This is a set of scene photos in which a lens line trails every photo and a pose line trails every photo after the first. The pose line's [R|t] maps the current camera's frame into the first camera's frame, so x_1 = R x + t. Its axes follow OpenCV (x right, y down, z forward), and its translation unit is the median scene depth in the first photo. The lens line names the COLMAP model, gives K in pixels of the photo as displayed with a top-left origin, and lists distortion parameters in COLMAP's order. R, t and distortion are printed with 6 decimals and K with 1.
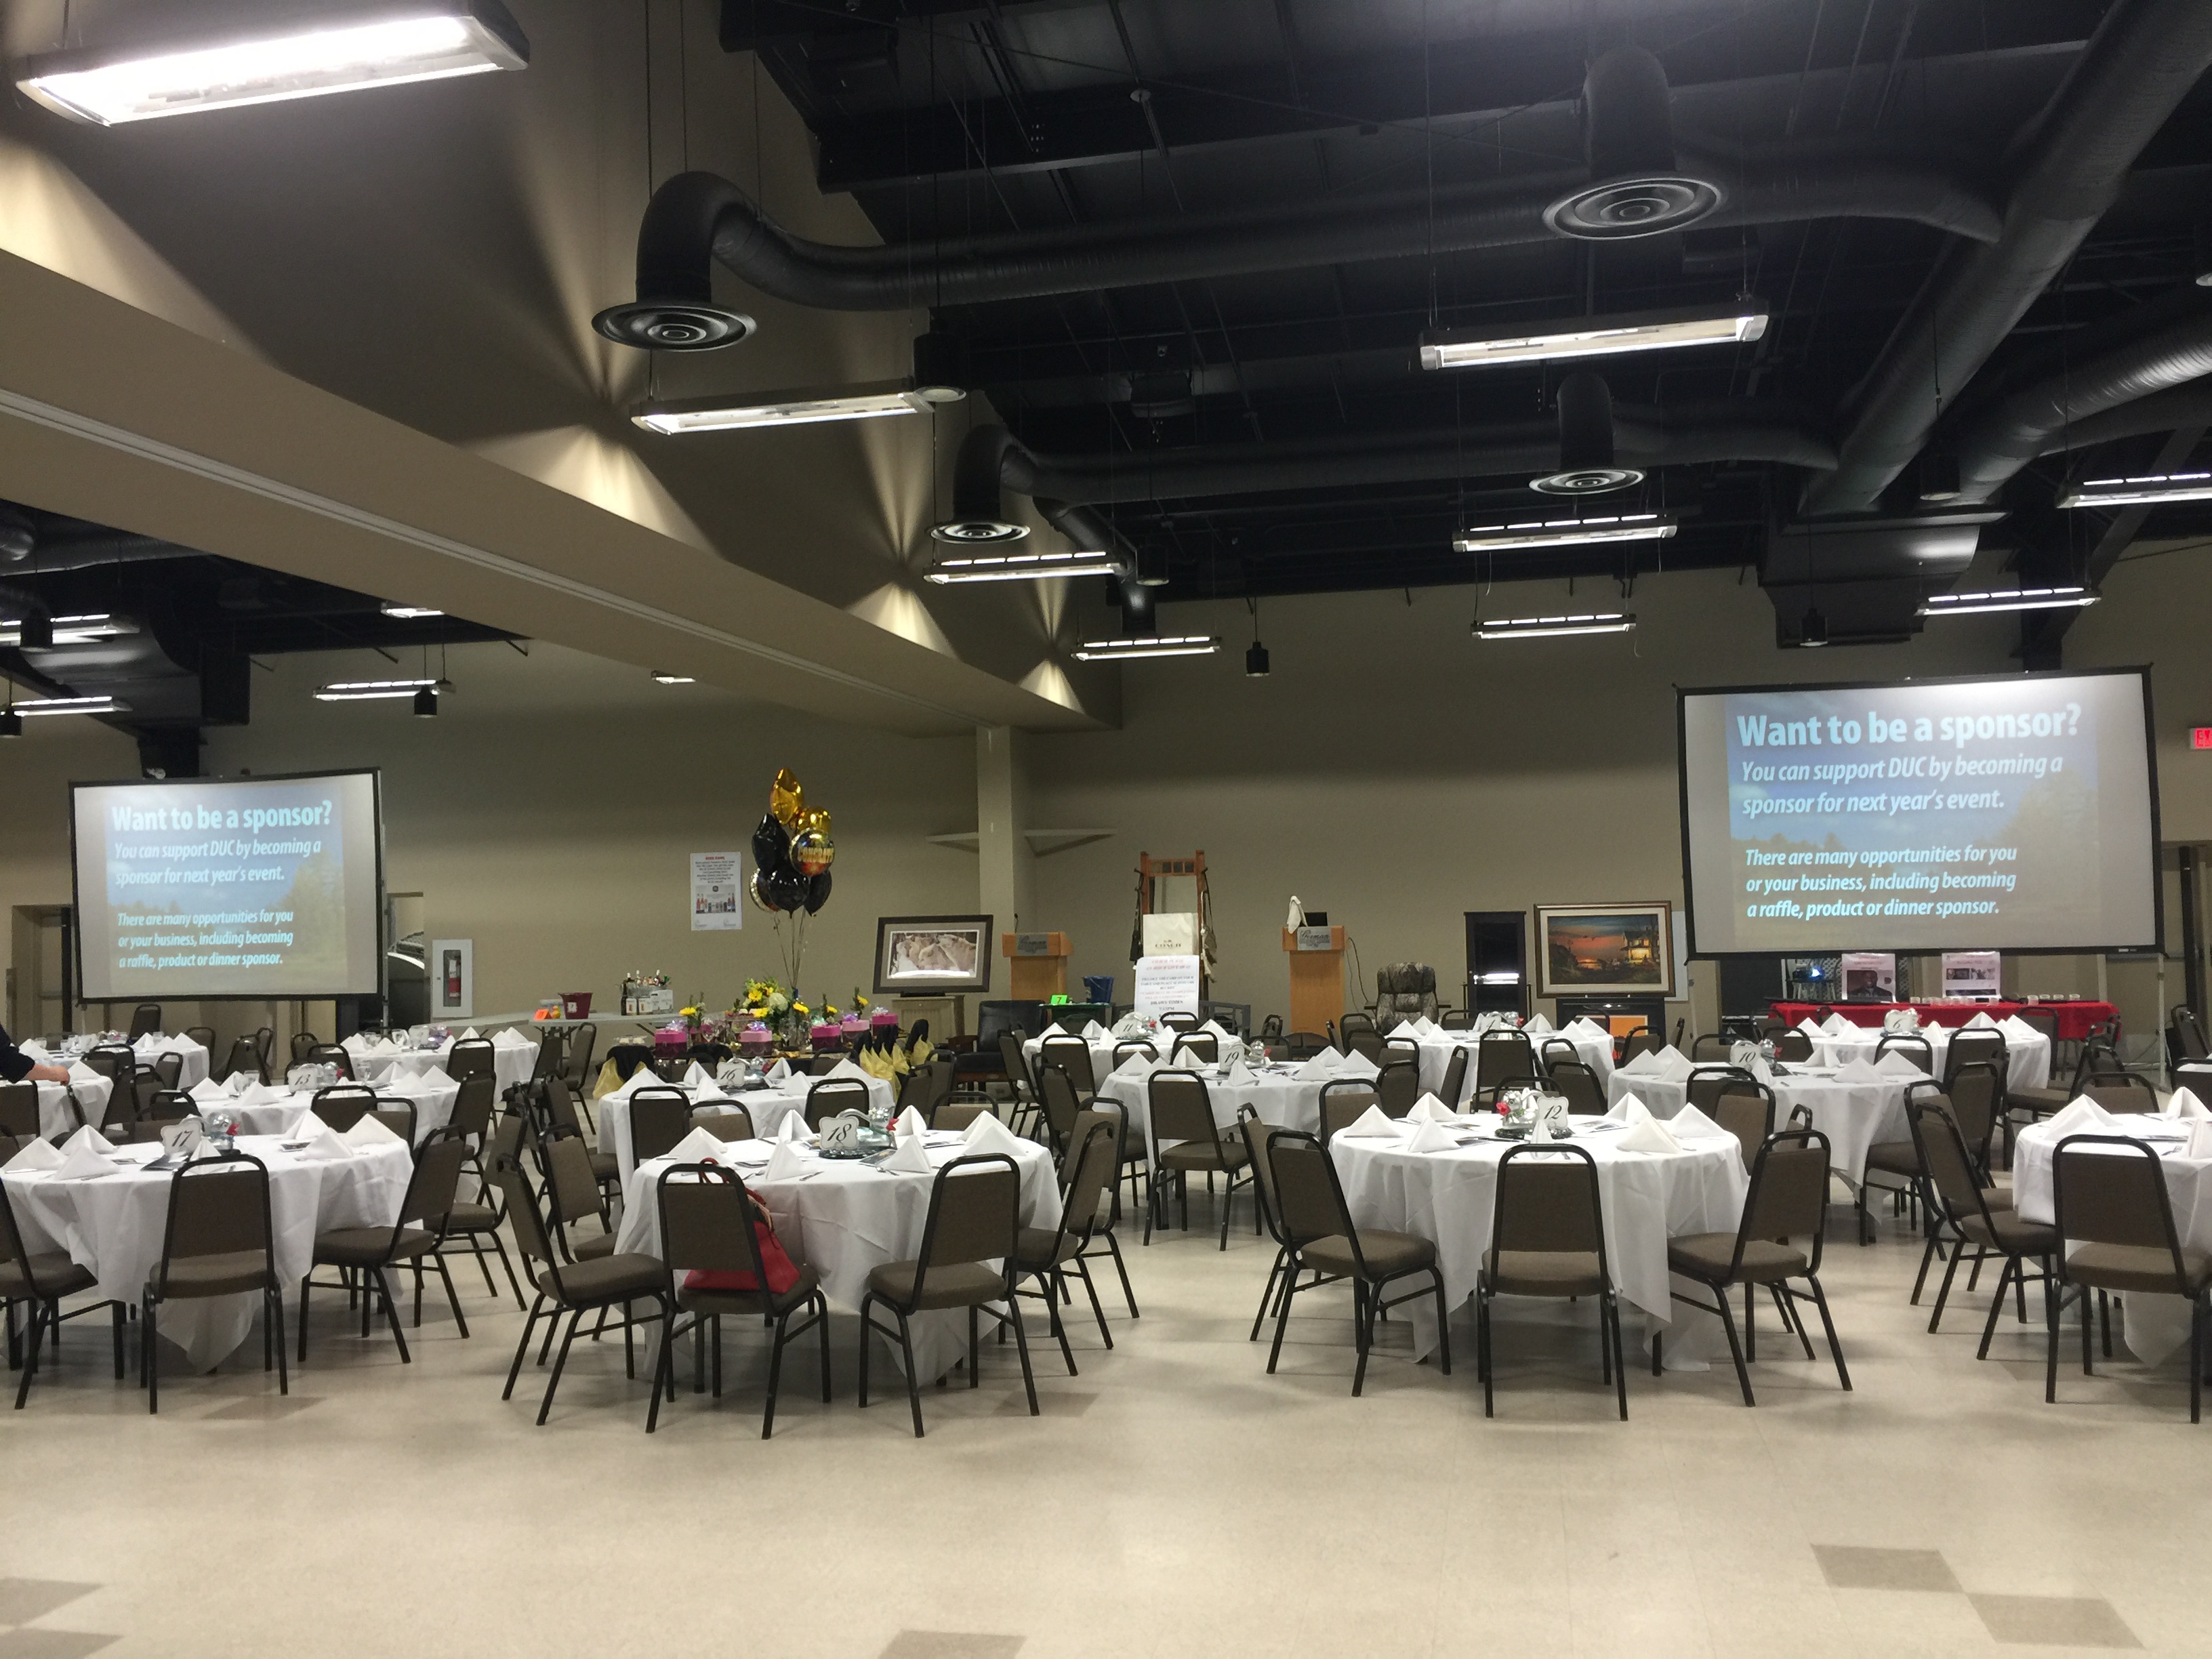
lens RADIAL K [[1887.4, 0, 1110.7], [0, 1887.4, 828.2], [0, 0, 1]] dist [0.083957, -0.114578]
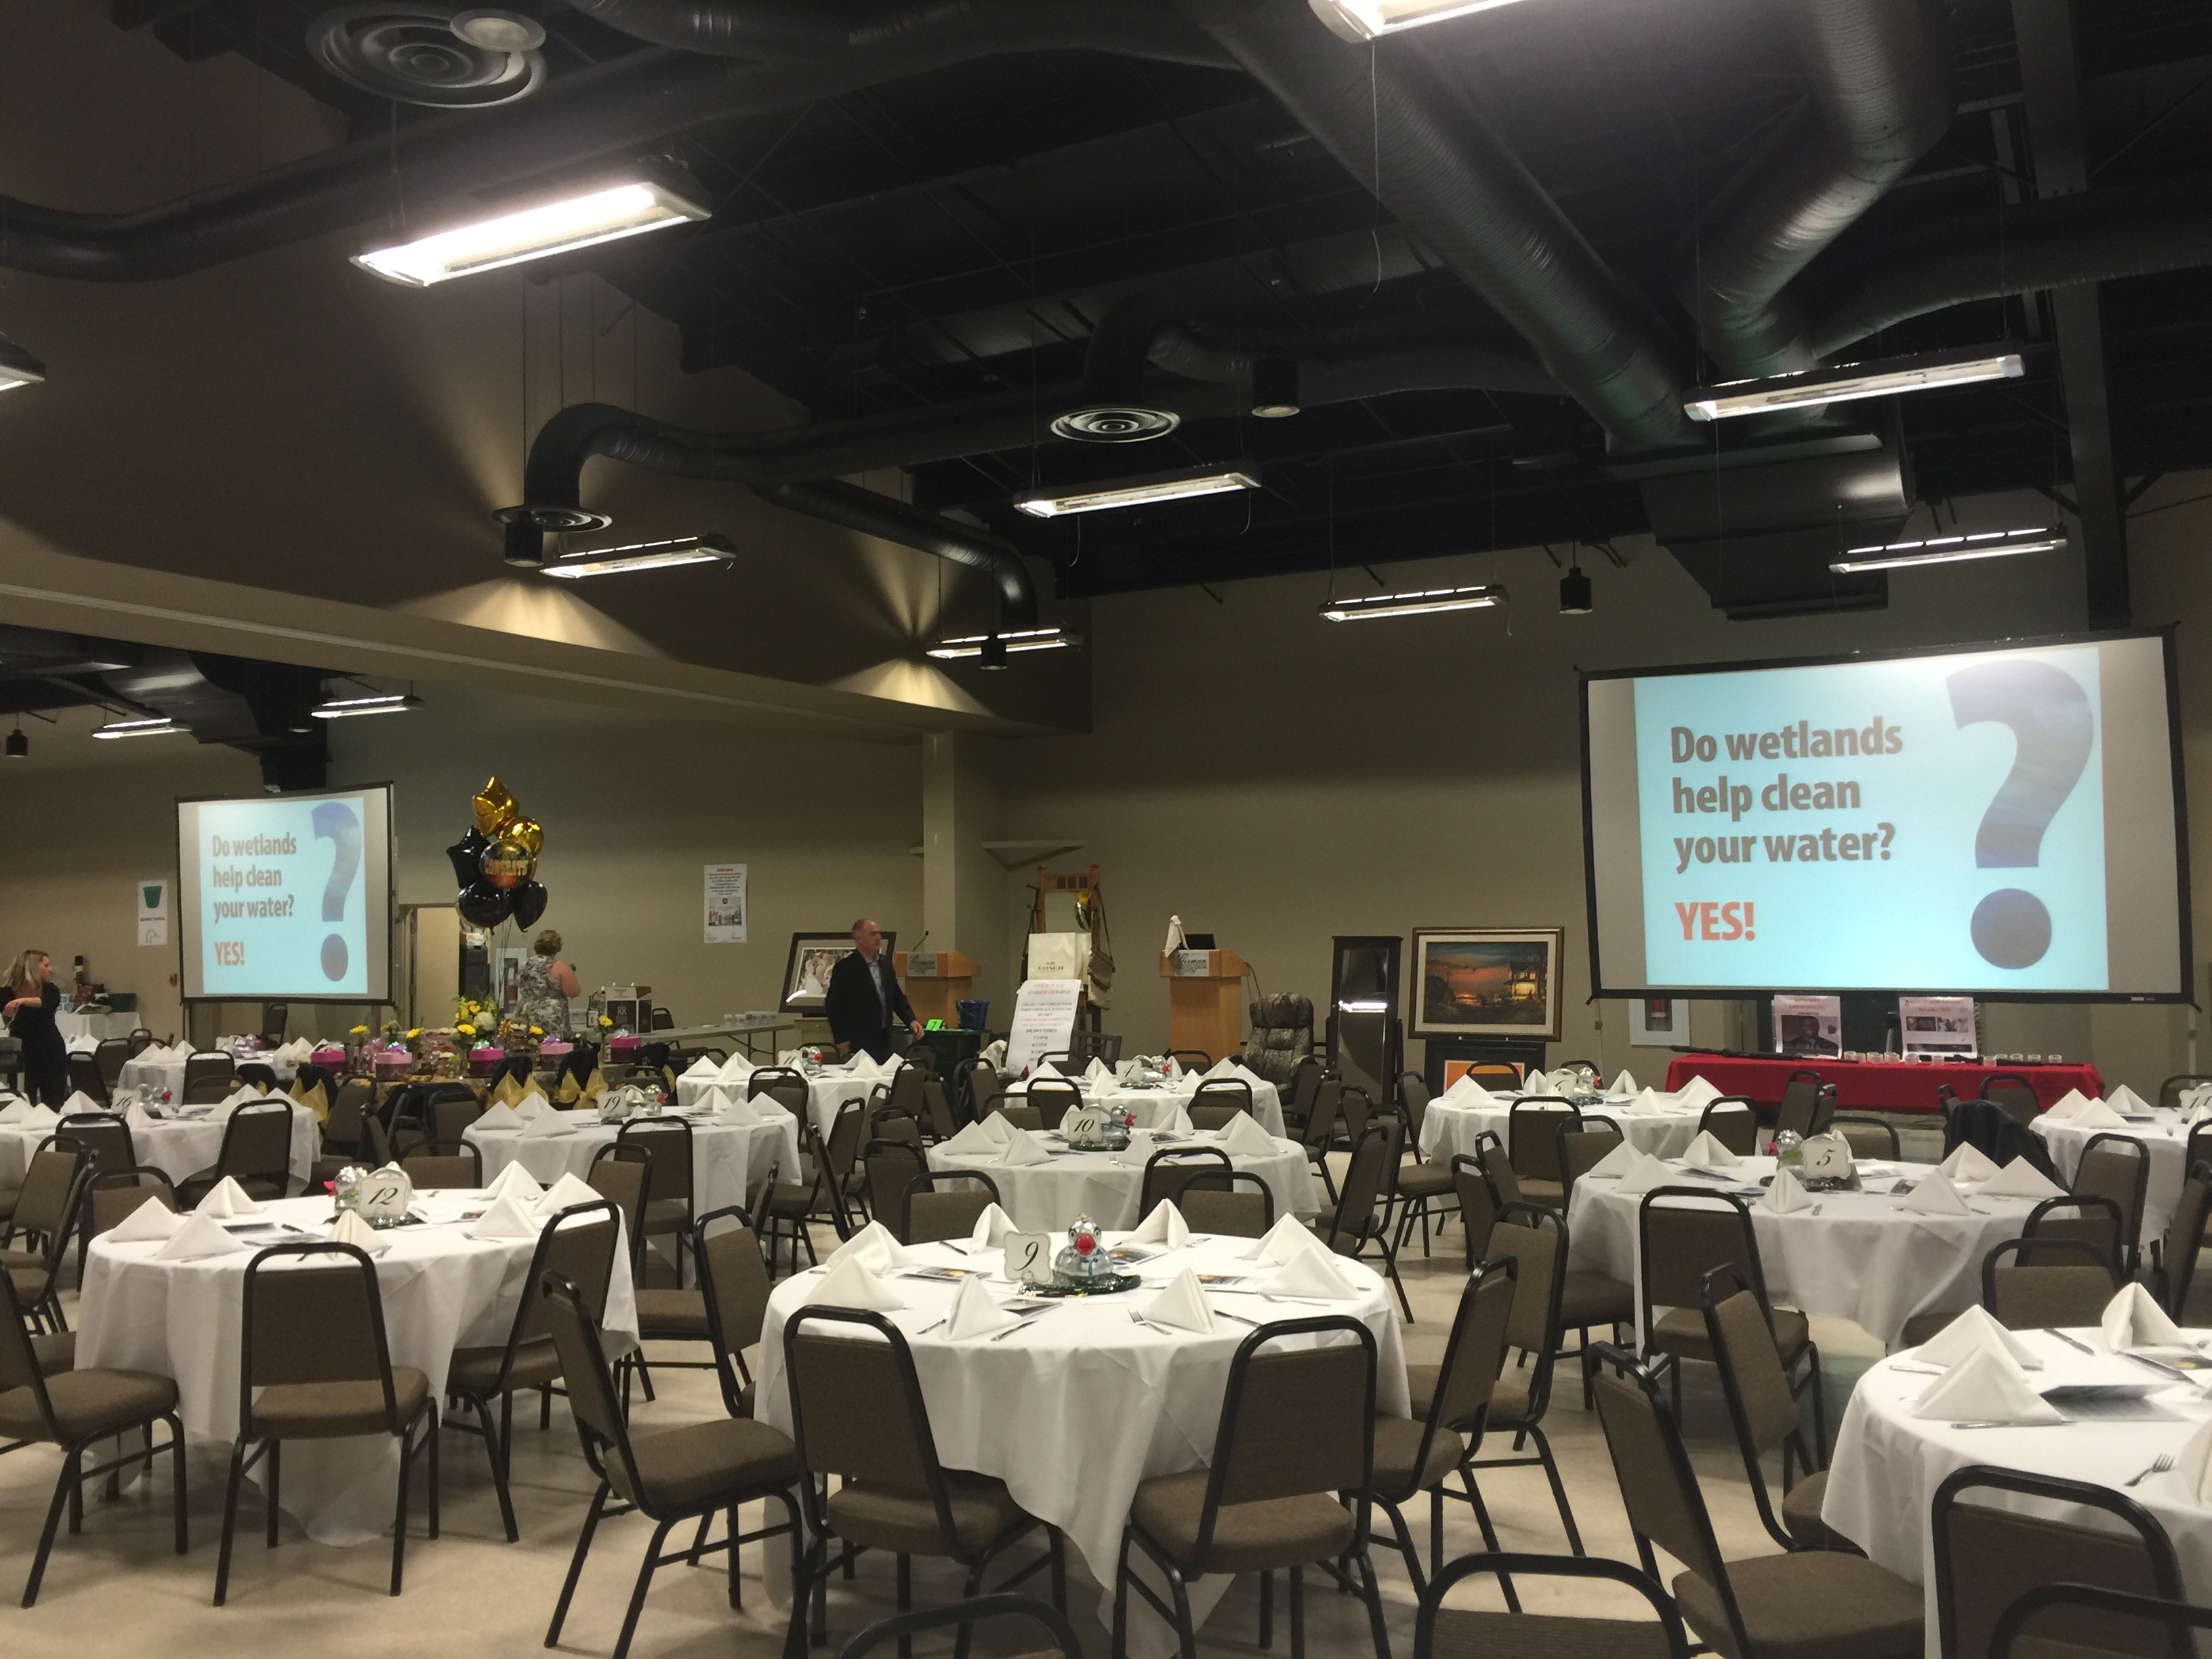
lens RADIAL K [[1887.4, 0, 1104.0], [0, 1887.4, 829.9], [0, 0, 1]] dist [0.083957, -0.114578]
pose [[0.956121, -0.002543, -0.292960, 0.357142], [0.001322, 0.999990, -0.004365, -0.000884], [0.292968, 0.003787, 0.956115, 0.148255]]
